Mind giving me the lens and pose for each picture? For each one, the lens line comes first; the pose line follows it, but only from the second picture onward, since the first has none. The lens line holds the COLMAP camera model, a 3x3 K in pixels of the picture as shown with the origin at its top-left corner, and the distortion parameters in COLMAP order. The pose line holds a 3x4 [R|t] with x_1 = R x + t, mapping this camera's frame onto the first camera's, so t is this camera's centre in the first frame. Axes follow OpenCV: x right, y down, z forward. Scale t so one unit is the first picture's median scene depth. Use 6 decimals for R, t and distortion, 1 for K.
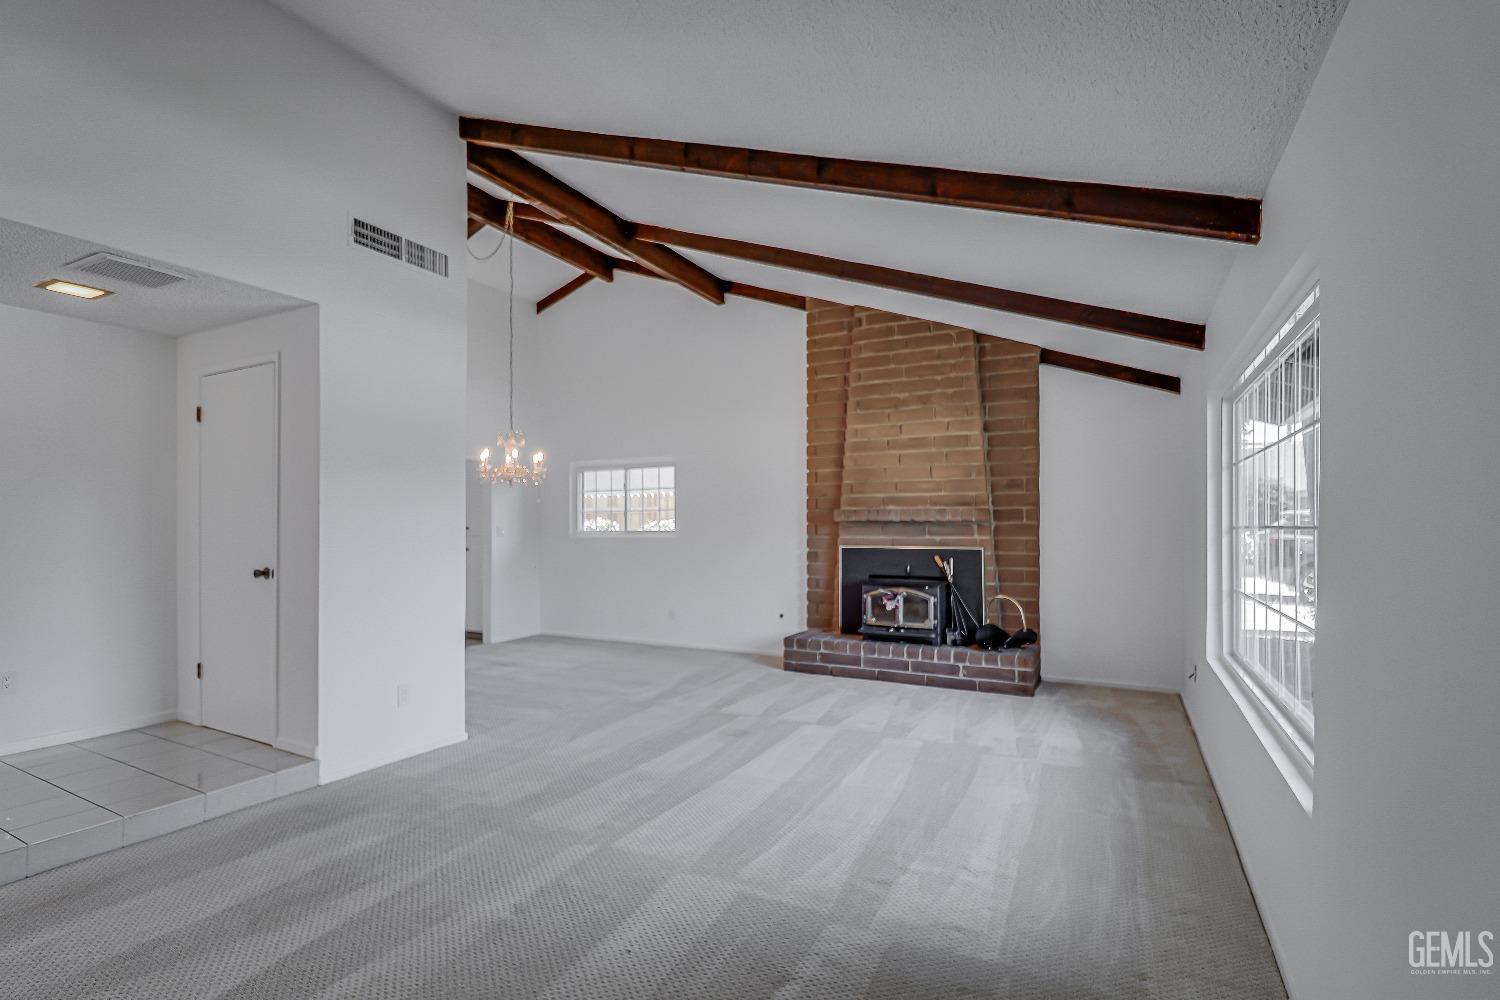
lens RADIAL K [[702.7, 0, 758.3], [0, 702.7, 513.3], [0, 0, 1]] dist [0.001527, -0.012558]
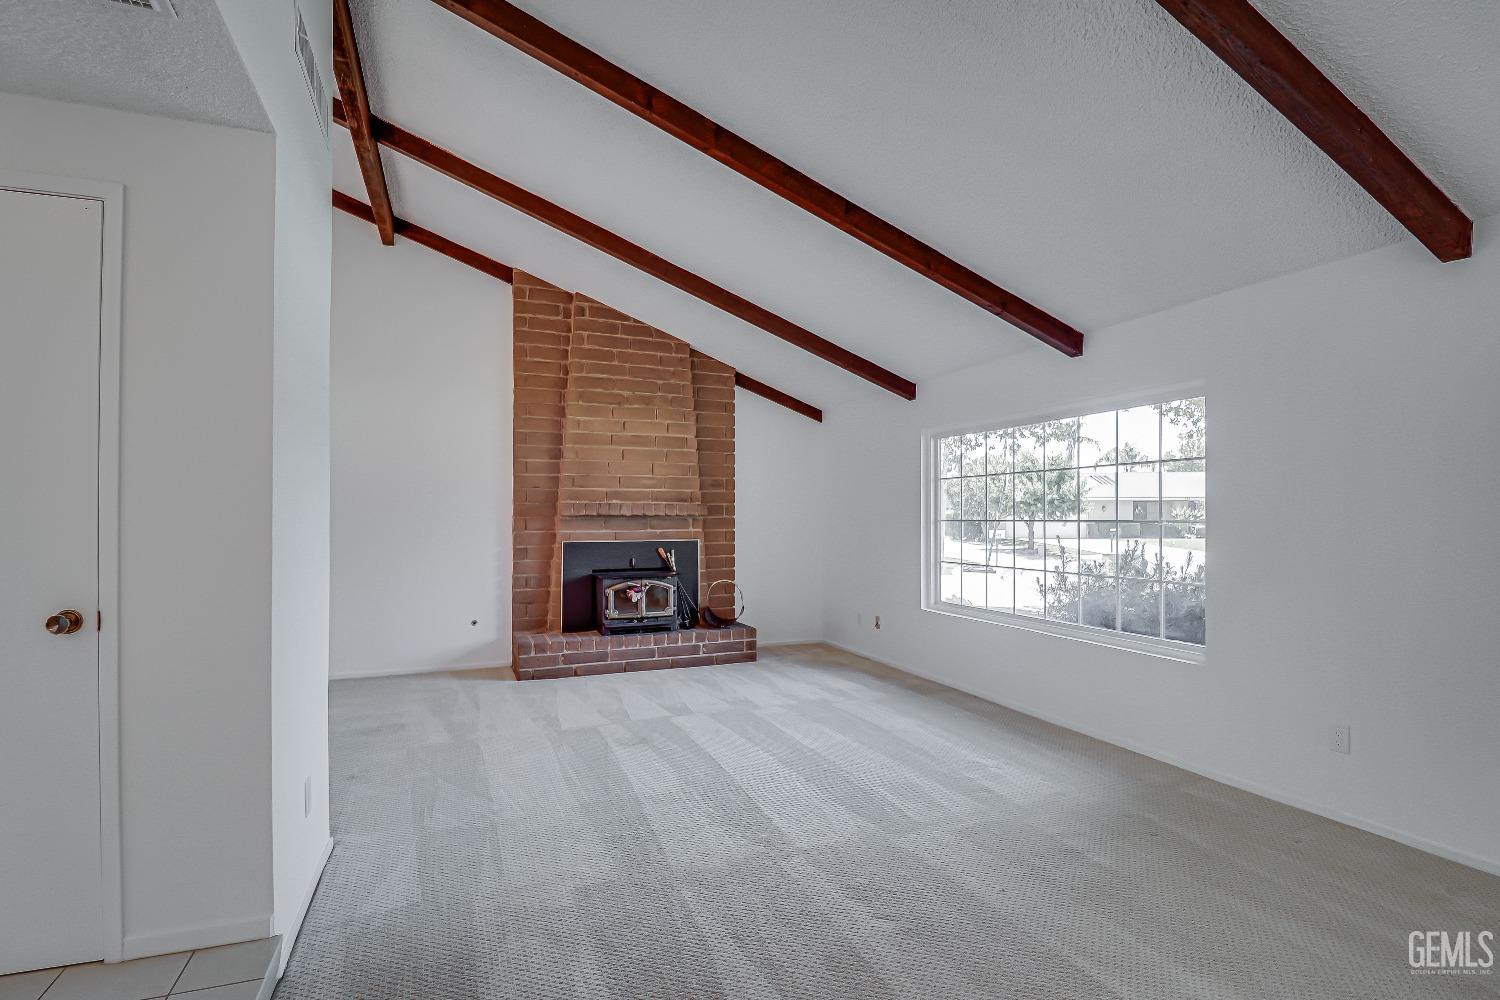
lens RADIAL K [[701.1, 0, 750.0], [0, 701.1, 500.0], [0, 0, 1]] dist [0.002293, -0.015934]
pose [[0.649815, 0.018415, 0.759869, -0.477929], [-0.012103, 0.999830, -0.013880, 0.001019], [-0.759996, -0.000177, 0.649928, 0.202150]]
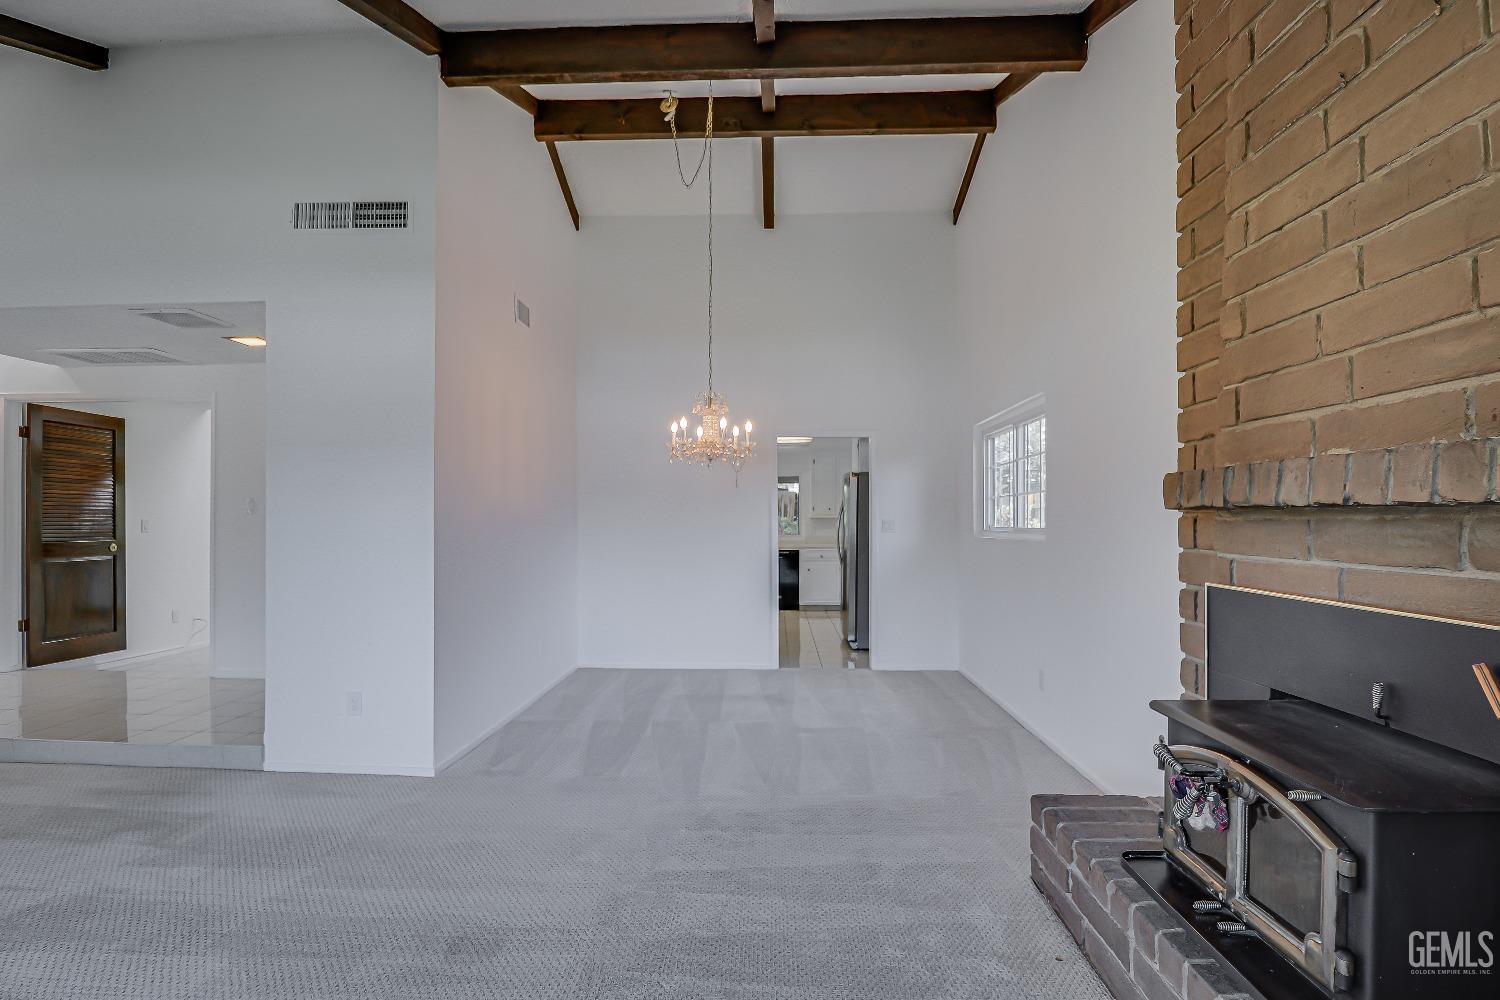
lens RADIAL K [[702.7, 0, 758.3], [0, 702.7, 513.3], [0, 0, 1]] dist [0.001527, -0.012558]
pose [[0.419325, -0.003315, -0.907830, 0.358625], [0.013363, 0.999908, 0.002521, 0.010671], [0.907738, -0.013189, 0.419330, 0.722467]]
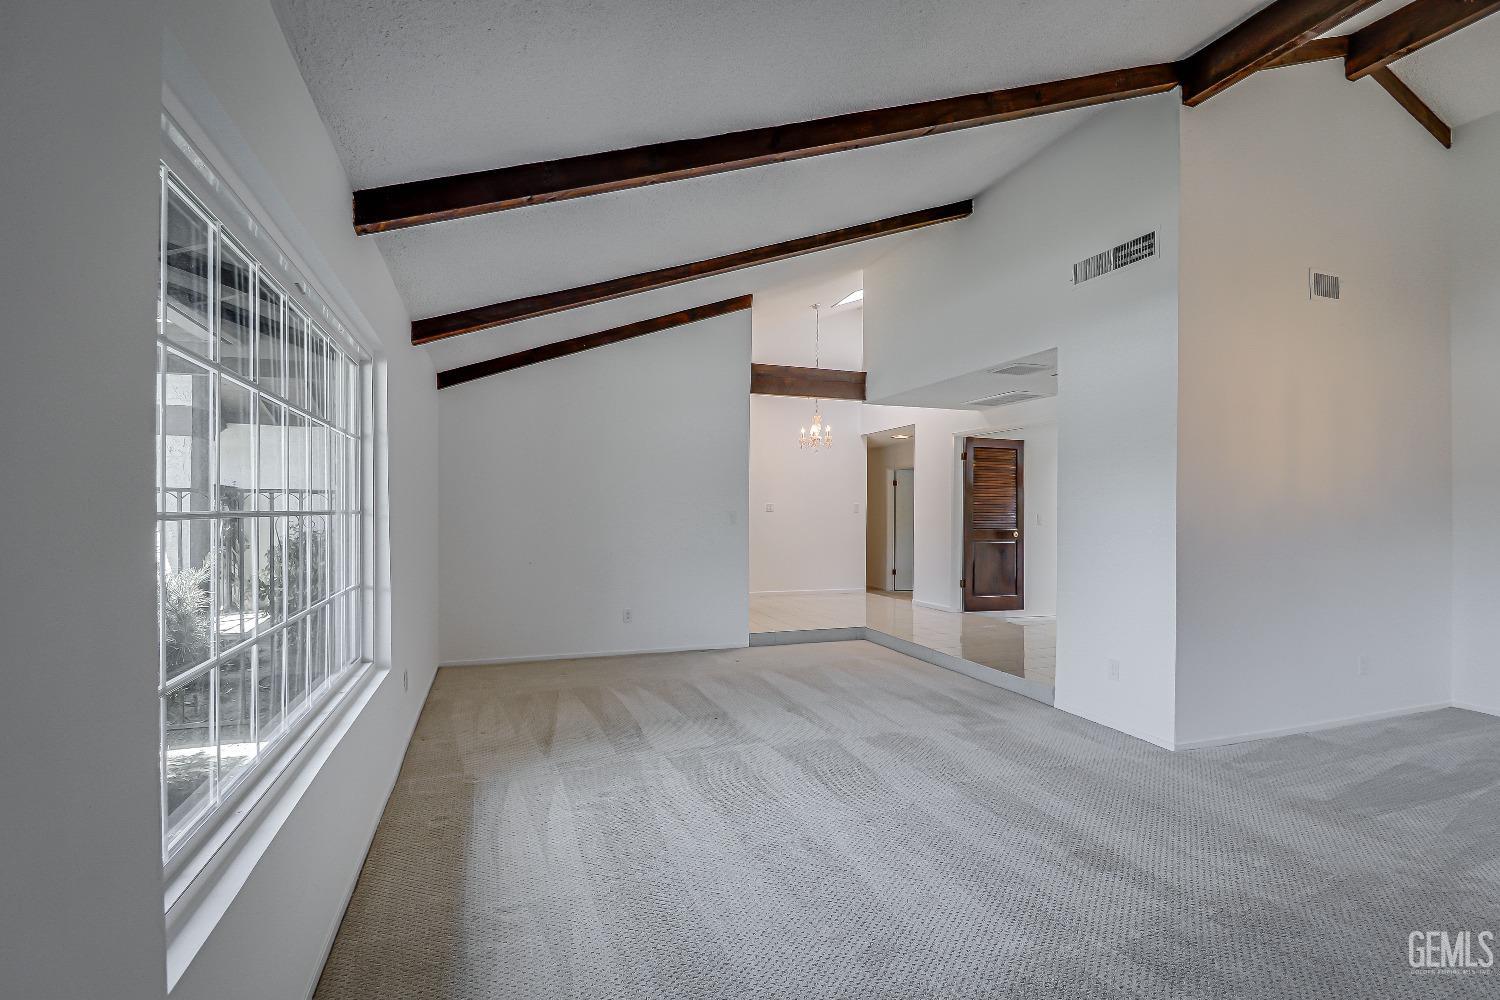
lens RADIAL K [[702.7, 0, 758.3], [0, 702.7, 513.3], [0, 0, 1]] dist [0.001527, -0.012558]
pose [[-0.676301, 0.001422, -0.736624, 0.439405], [0.009278, 0.999935, -0.006588, 0.012030], [0.736567, -0.011290, -0.676271, 0.876931]]
